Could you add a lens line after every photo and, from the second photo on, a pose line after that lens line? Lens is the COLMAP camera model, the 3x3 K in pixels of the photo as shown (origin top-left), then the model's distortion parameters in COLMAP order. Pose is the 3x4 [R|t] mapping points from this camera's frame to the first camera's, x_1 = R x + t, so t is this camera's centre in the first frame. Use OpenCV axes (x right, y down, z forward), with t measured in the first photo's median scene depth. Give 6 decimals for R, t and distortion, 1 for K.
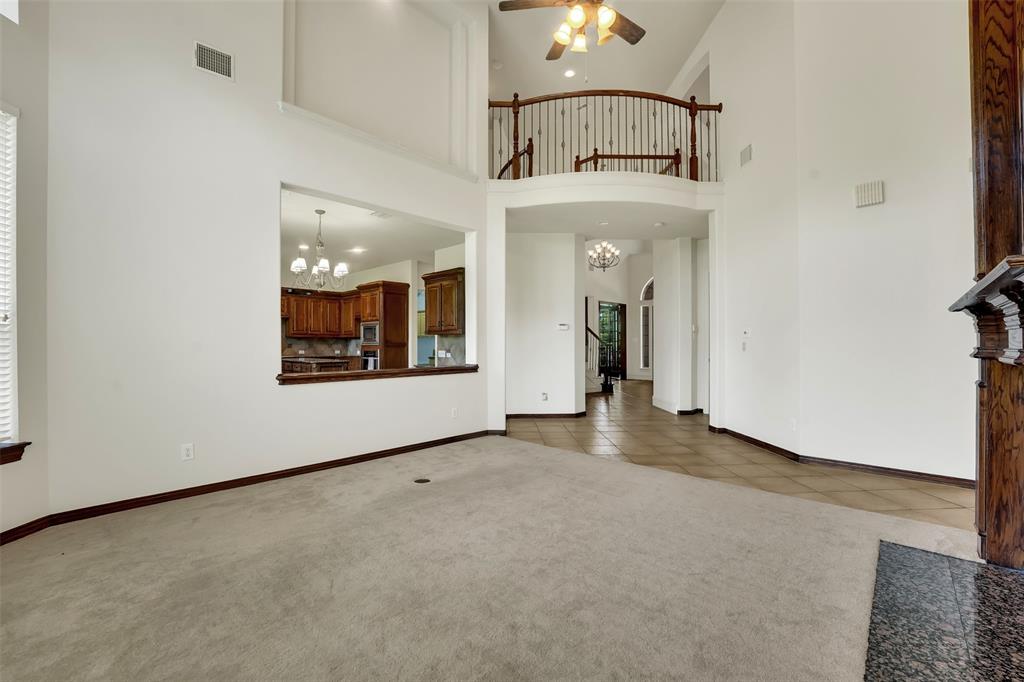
lens RADIAL K [[419.0, 0, 512.6], [0, 419.0, 336.6], [0, 0, 1]] dist [-0.026224, 0.000096]
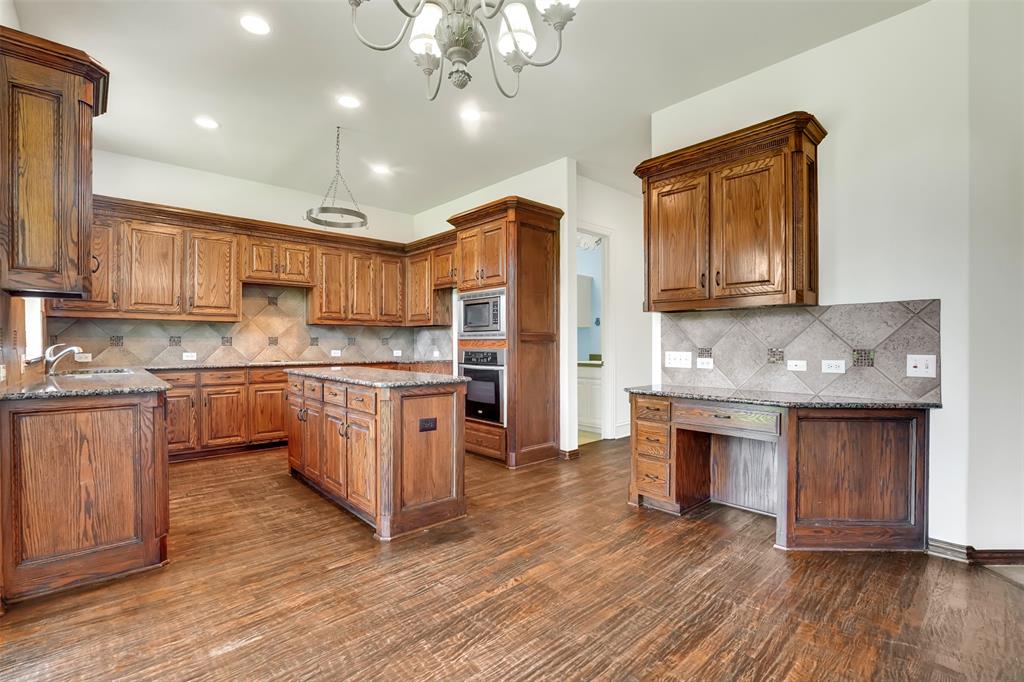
lens RADIAL K [[460.1, 0, 511.1], [0, 460.1, 346.0], [0, 0, 1]] dist [-0.020437, 0.000155]
pose [[0.996679, 0.002228, -0.081406, -0.262837], [-0.000188, 0.999686, 0.025056, 0.014722], [0.081436, -0.024957, 0.996366, 0.482453]]
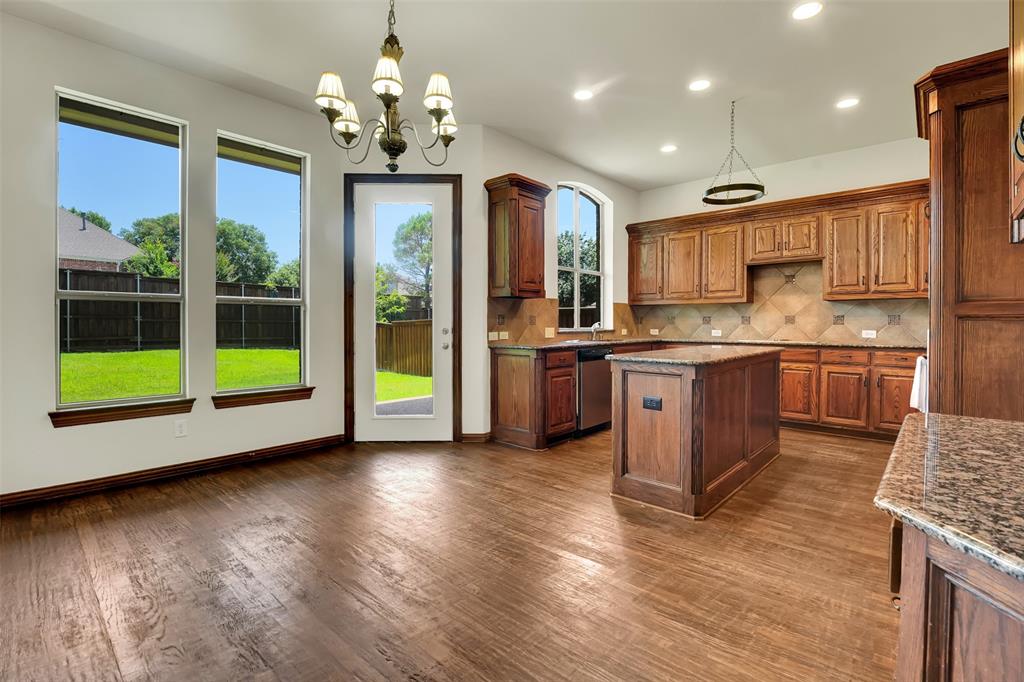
lens RADIAL K [[465.5, 0, 515.6], [0, 465.5, 328.5], [0, 0, 1]] dist [-0.020639, 0.000165]
pose [[0.009494, 0.013420, -0.999865, -0.025757], [0.019687, 0.999714, 0.013605, 0.019751], [0.999761, -0.019813, 0.009227, 0.700088]]
